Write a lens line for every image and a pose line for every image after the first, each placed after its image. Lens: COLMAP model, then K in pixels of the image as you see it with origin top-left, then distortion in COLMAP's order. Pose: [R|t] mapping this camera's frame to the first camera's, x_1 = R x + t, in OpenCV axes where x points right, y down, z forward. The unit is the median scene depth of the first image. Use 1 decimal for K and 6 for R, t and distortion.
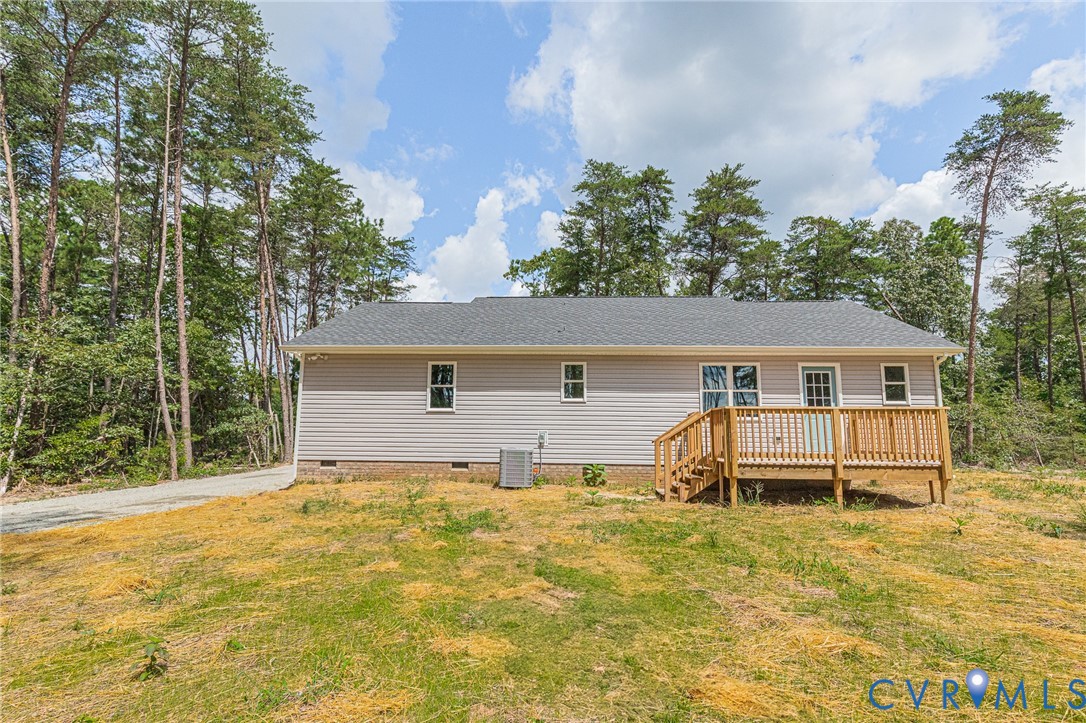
lens RADIAL K [[522.0, 0, 546.5], [0, 522.0, 387.1], [0, 0, 1]] dist [0.000330, 0.000981]
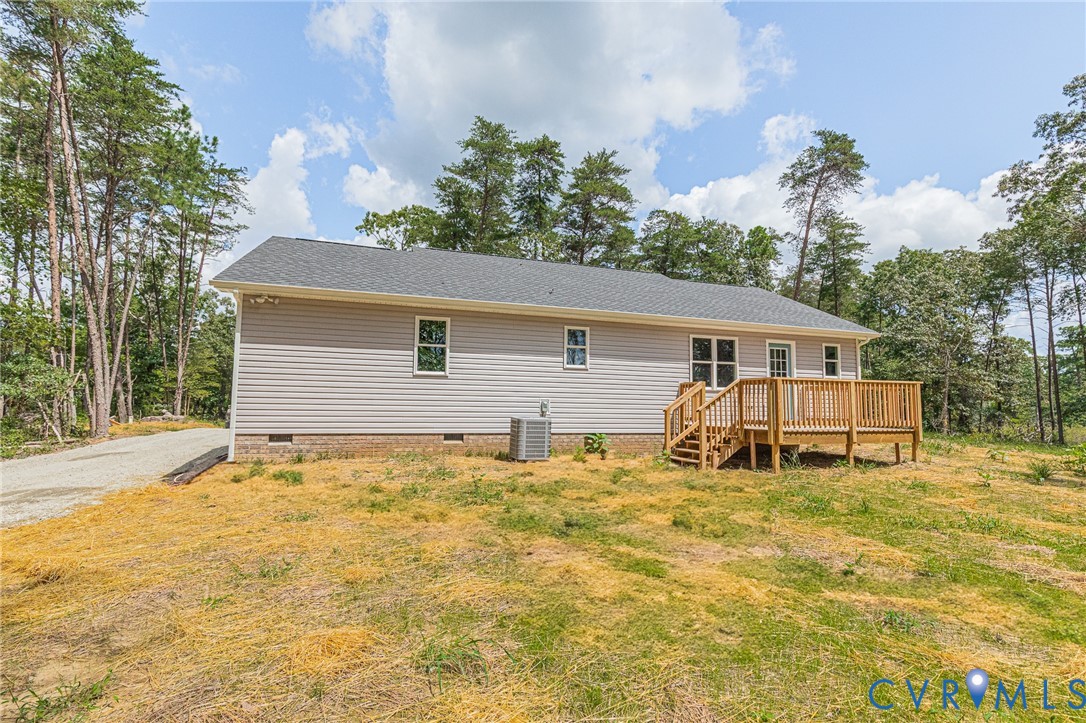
lens RADIAL K [[512.0, 0, 541.3], [0, 512.0, 381.7], [0, 0, 1]] dist [0.003389, 0.001805]
pose [[0.931247, 0.021491, 0.363755, -0.132660], [-0.038306, 0.998502, 0.039074, 0.006860], [-0.362371, -0.050321, 0.930675, 0.059244]]
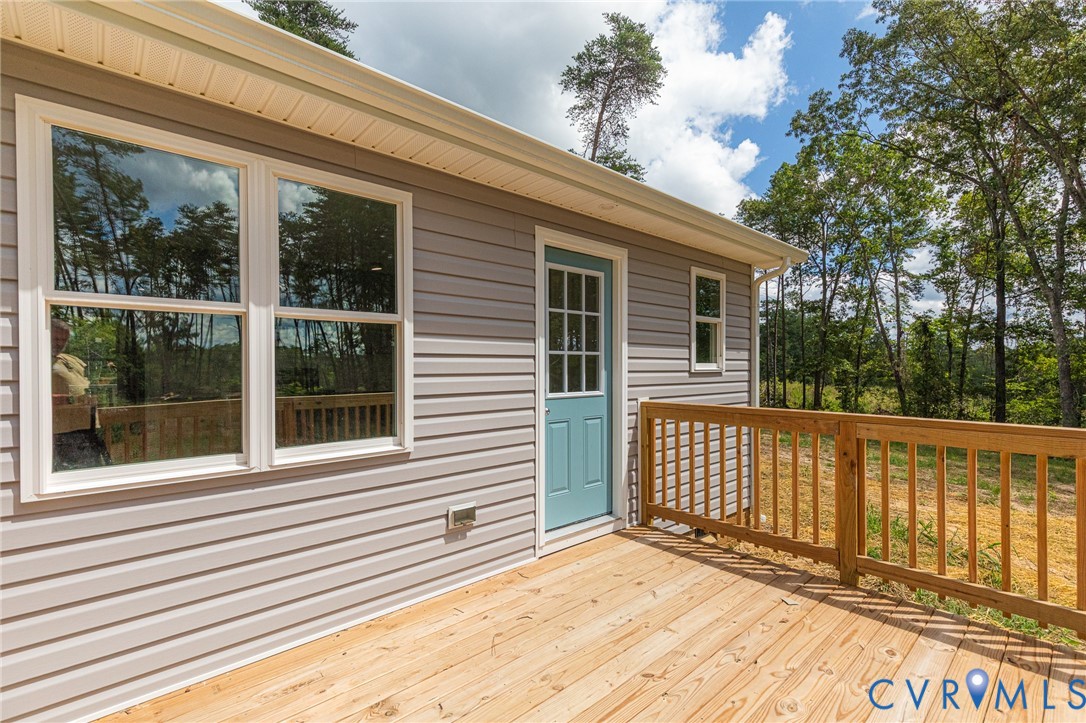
lens RADIAL K [[484.4, 0, 548.6], [0, 484.4, 365.5], [0, 0, 1]] dist [0.003666, 0.000748]
pose [[0.700856, -0.008972, 0.713246, 0.113282], [-0.062347, 0.995323, 0.073784, 0.002717], [-0.710572, -0.096181, 0.697020, 0.302713]]
